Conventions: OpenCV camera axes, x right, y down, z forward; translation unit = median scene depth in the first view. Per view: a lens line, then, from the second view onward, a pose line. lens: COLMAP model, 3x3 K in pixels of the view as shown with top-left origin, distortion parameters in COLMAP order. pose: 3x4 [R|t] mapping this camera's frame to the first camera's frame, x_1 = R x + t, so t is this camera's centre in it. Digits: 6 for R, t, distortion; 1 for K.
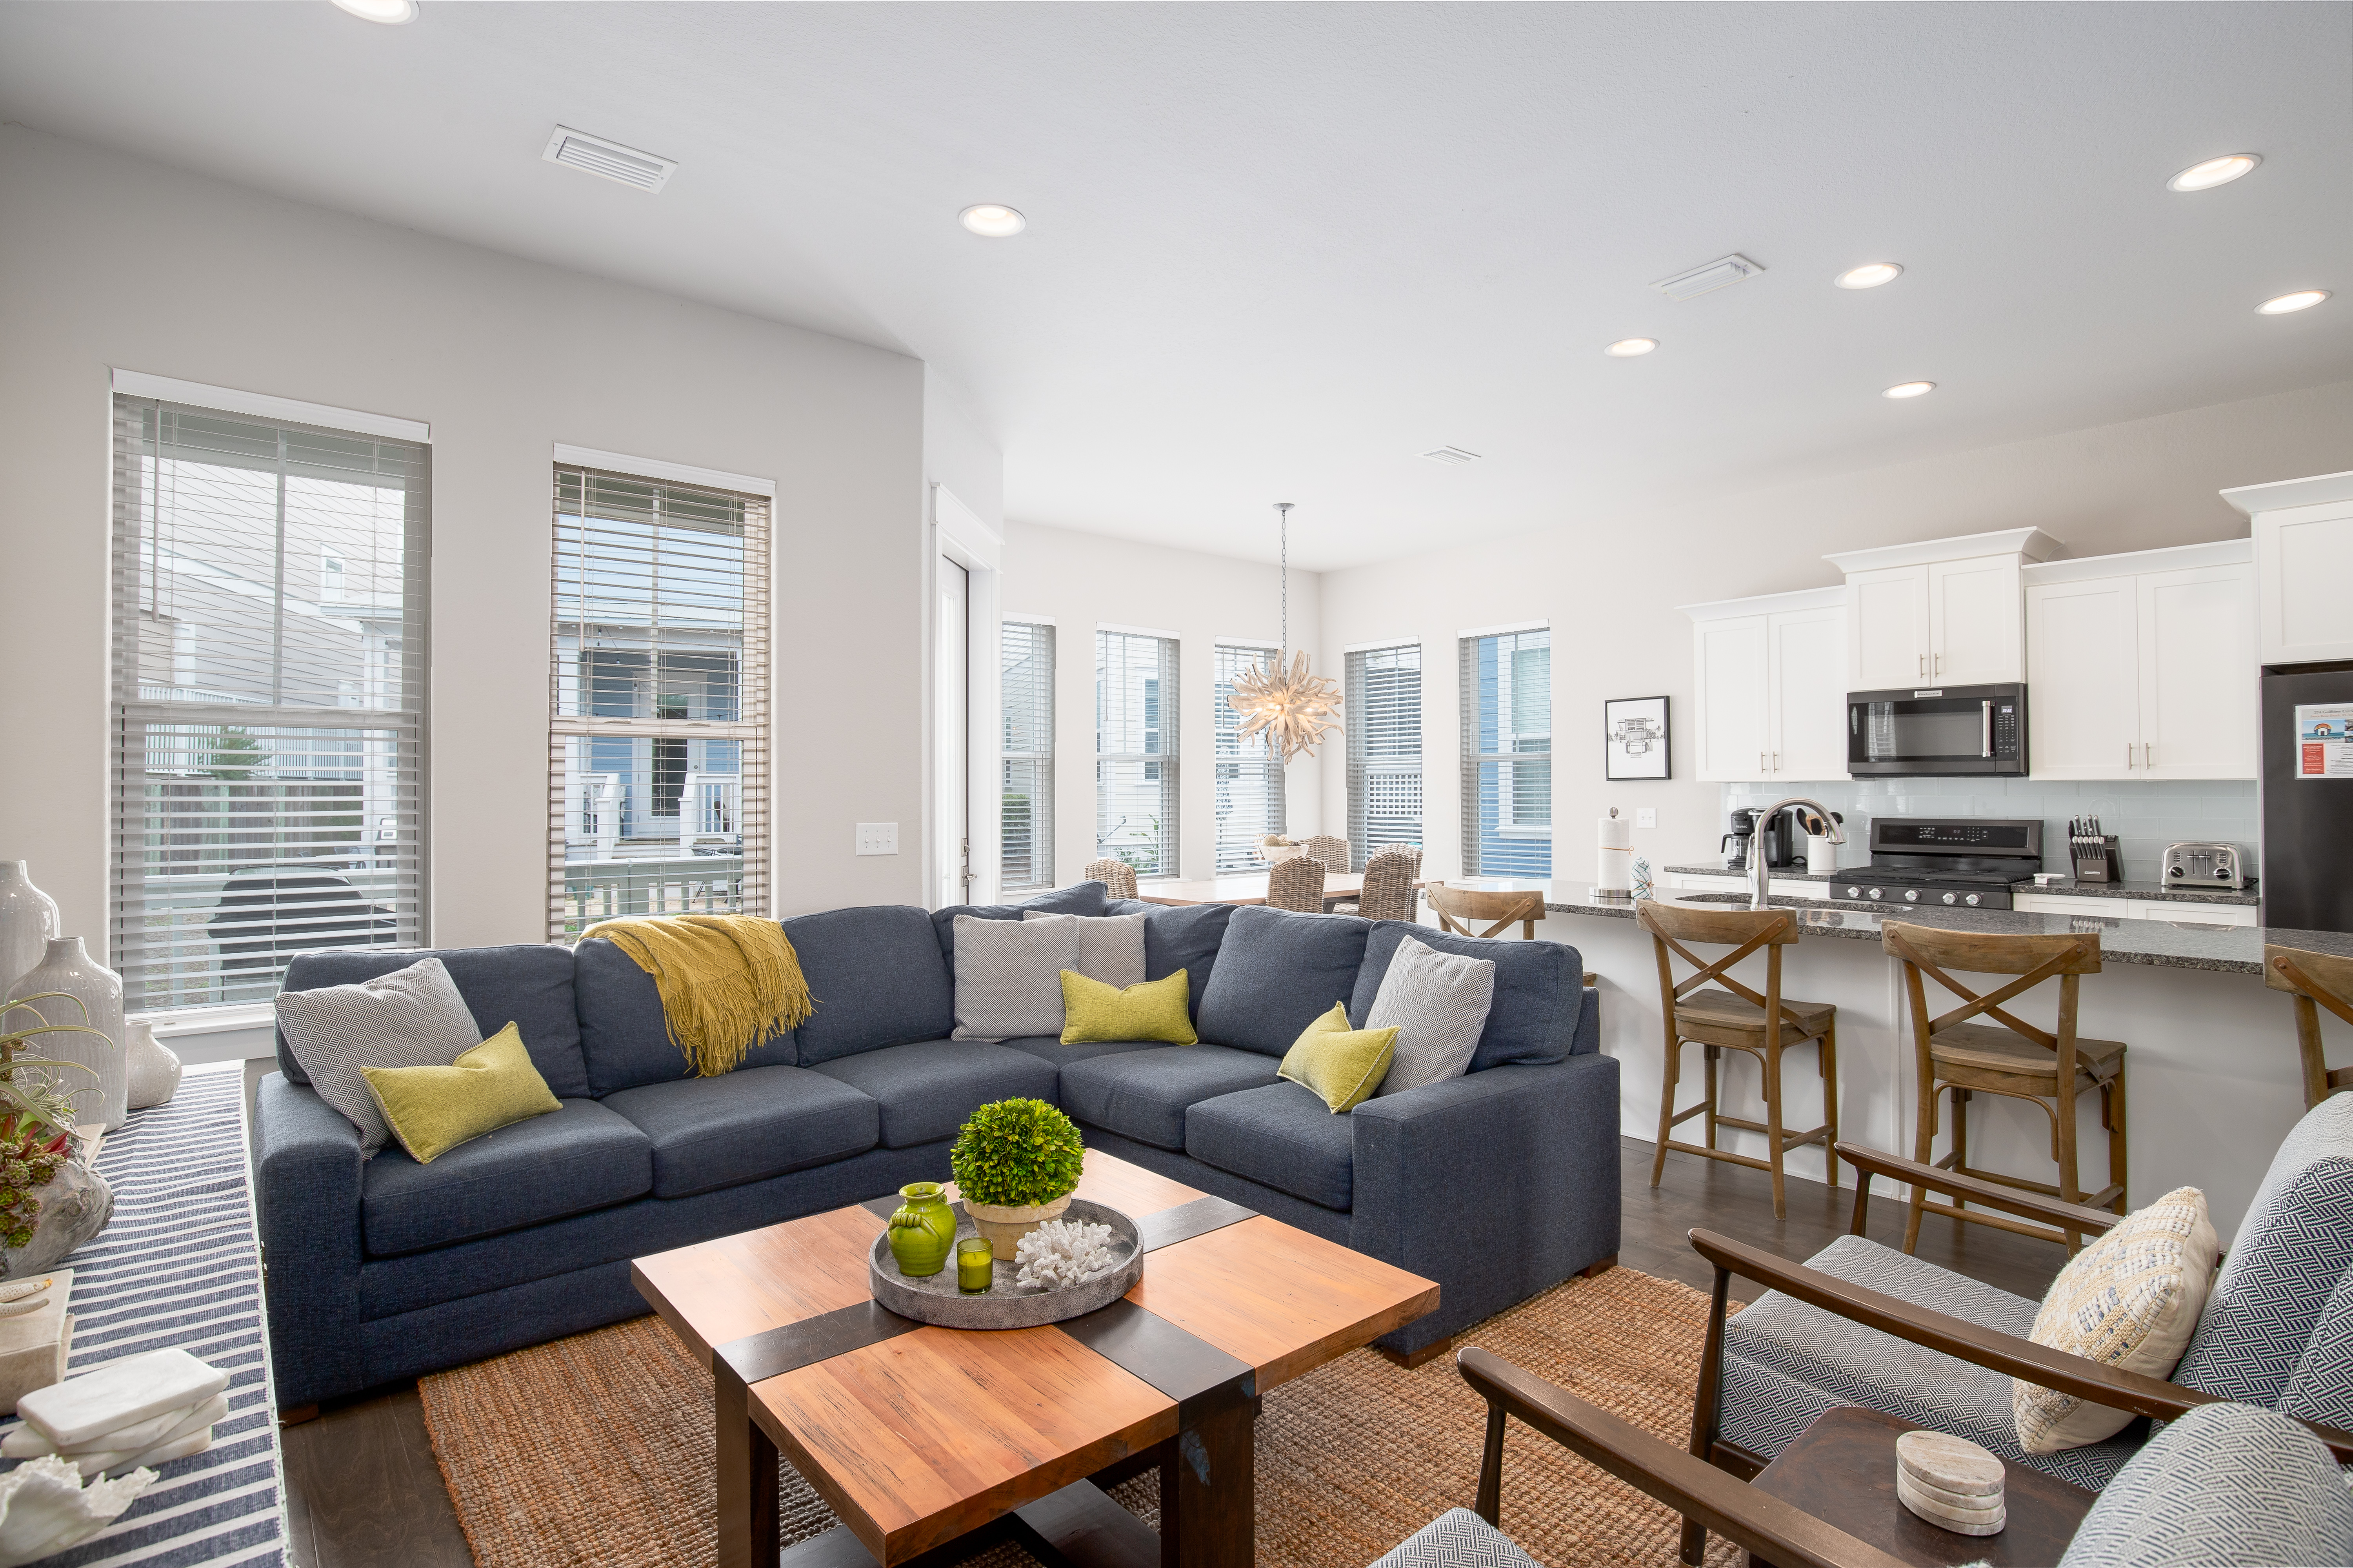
lens RADIAL K [[1159.4, 0, 1185.0], [0, 1159.4, 770.1], [0, 0, 1]] dist [-0.047620, 0.017861]
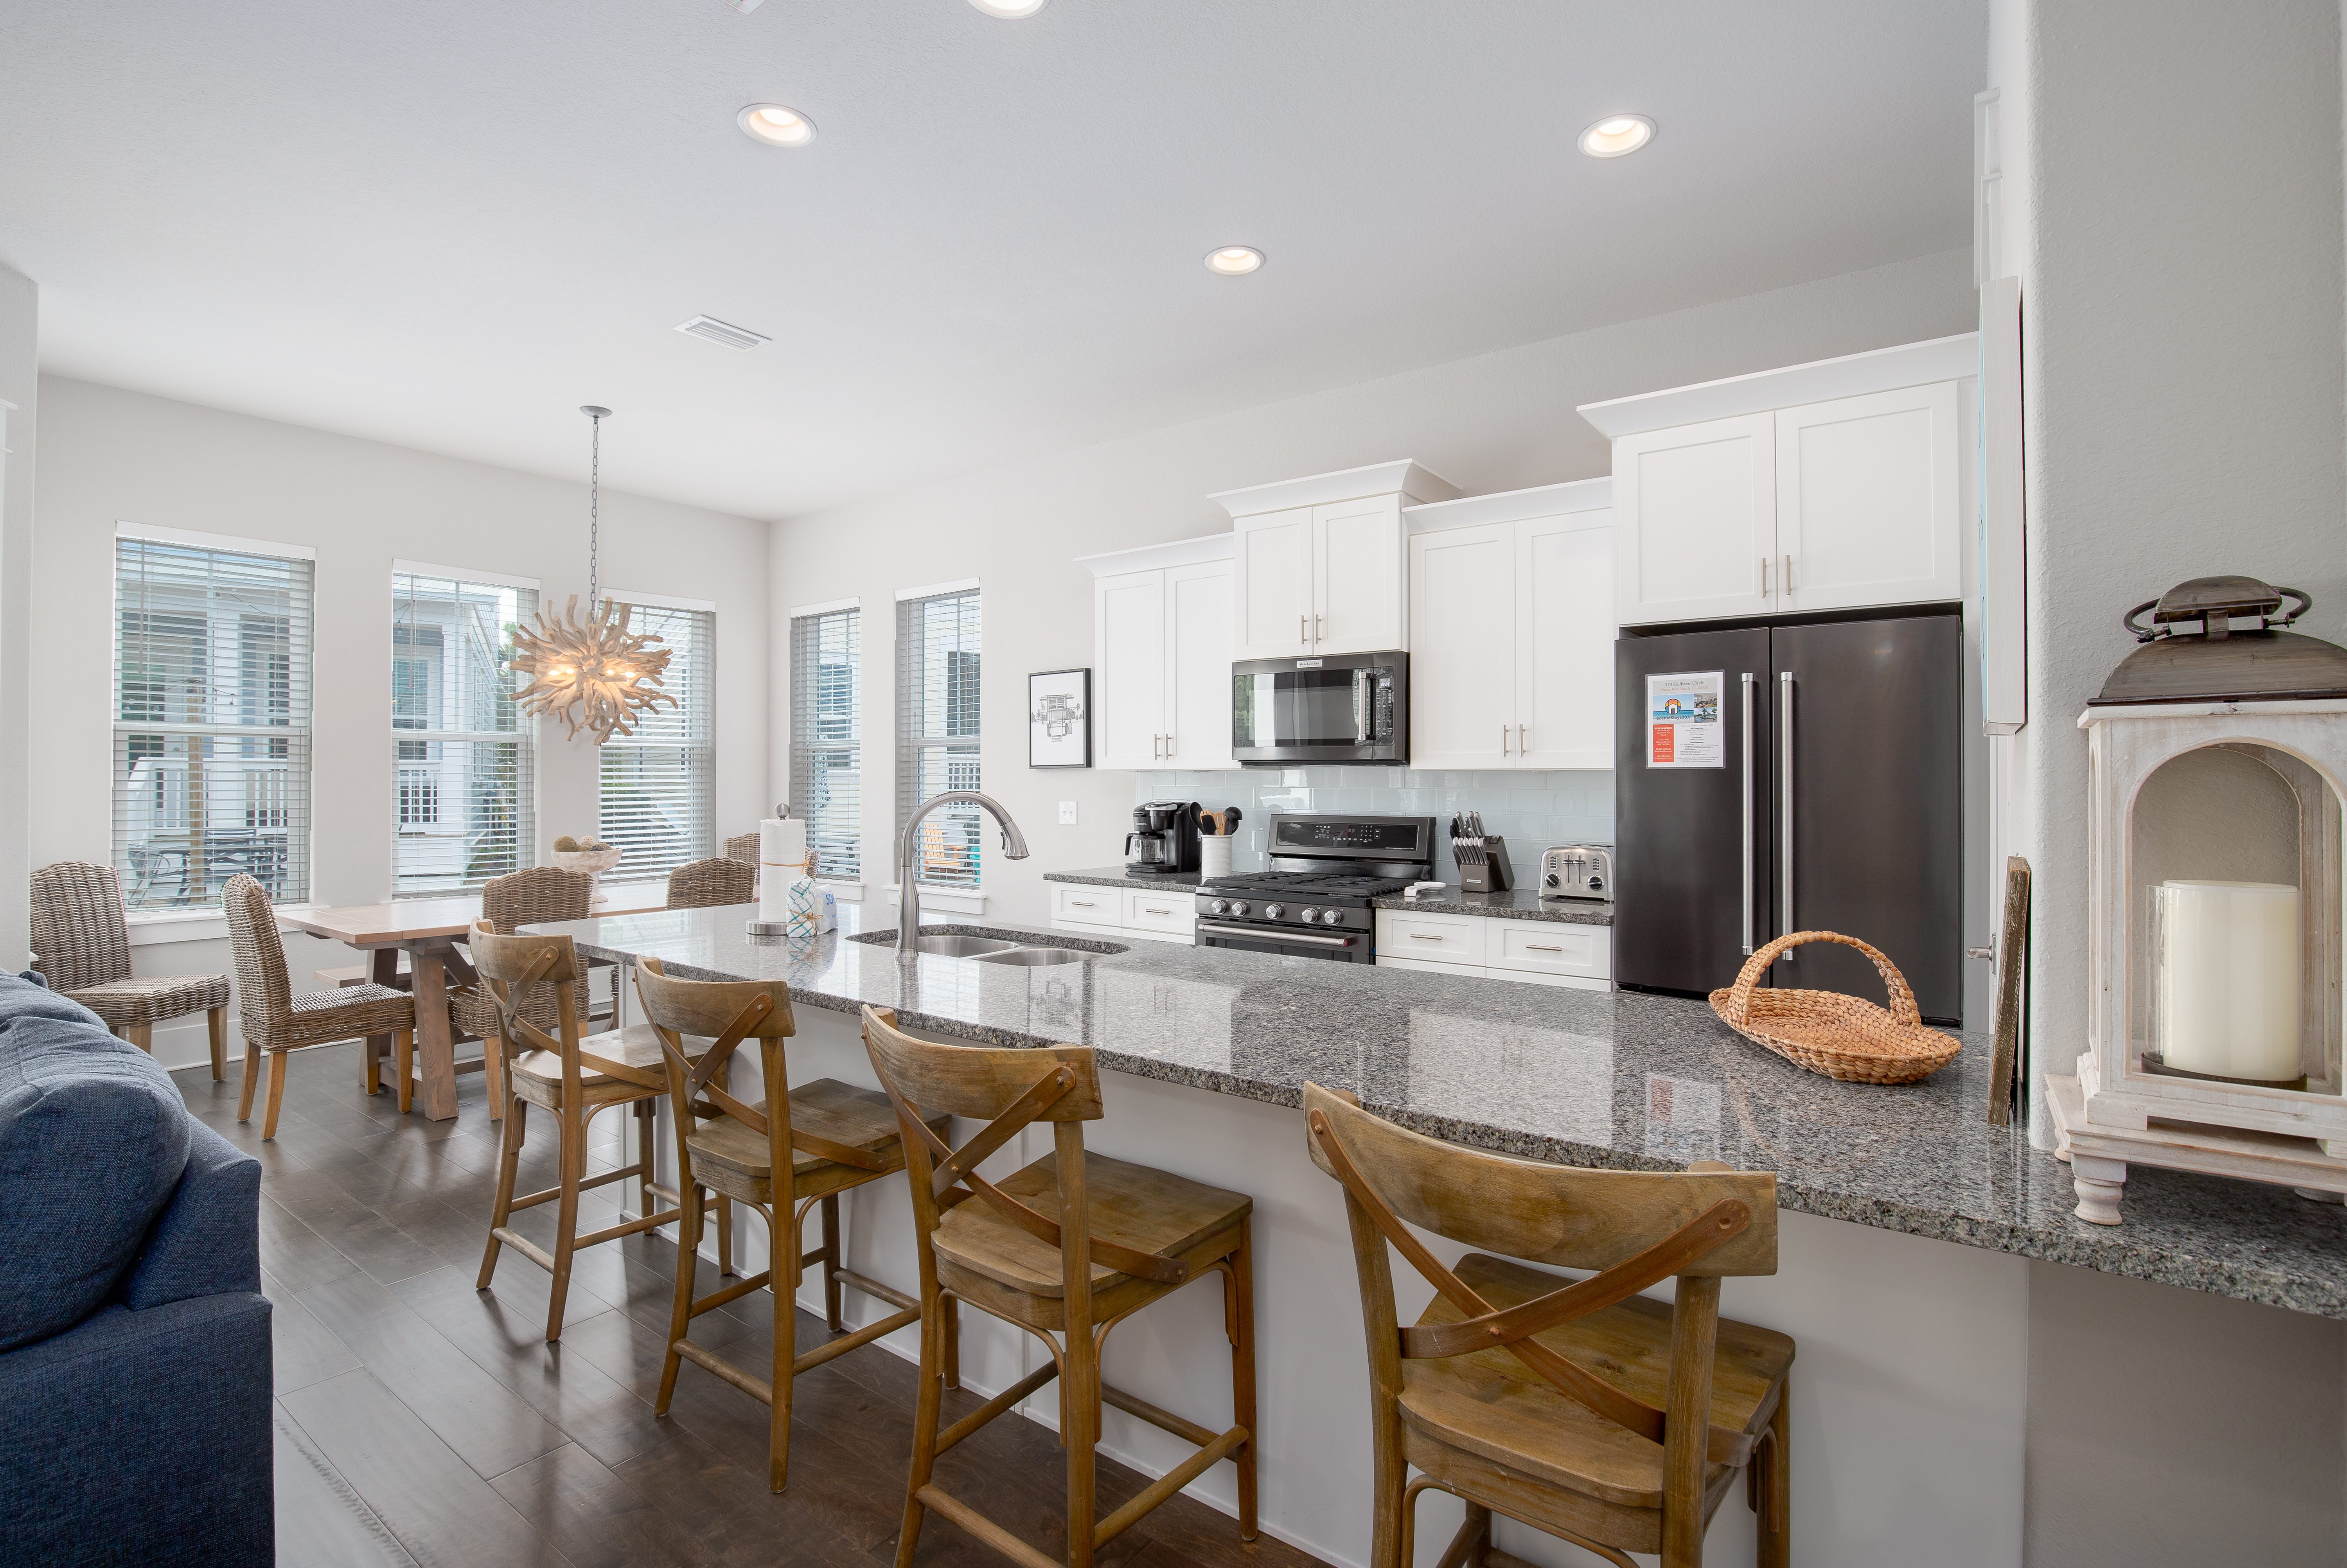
lens RADIAL K [[1087.3, 0, 1190.0], [0, 1087.3, 771.9], [0, 0, 1]] dist [-0.028408, 0.000420]
pose [[0.971699, 0.006803, 0.236124, 0.400540], [-0.008821, 0.999933, 0.007491, 0.006182], [-0.236057, -0.009362, 0.971694, 0.269607]]
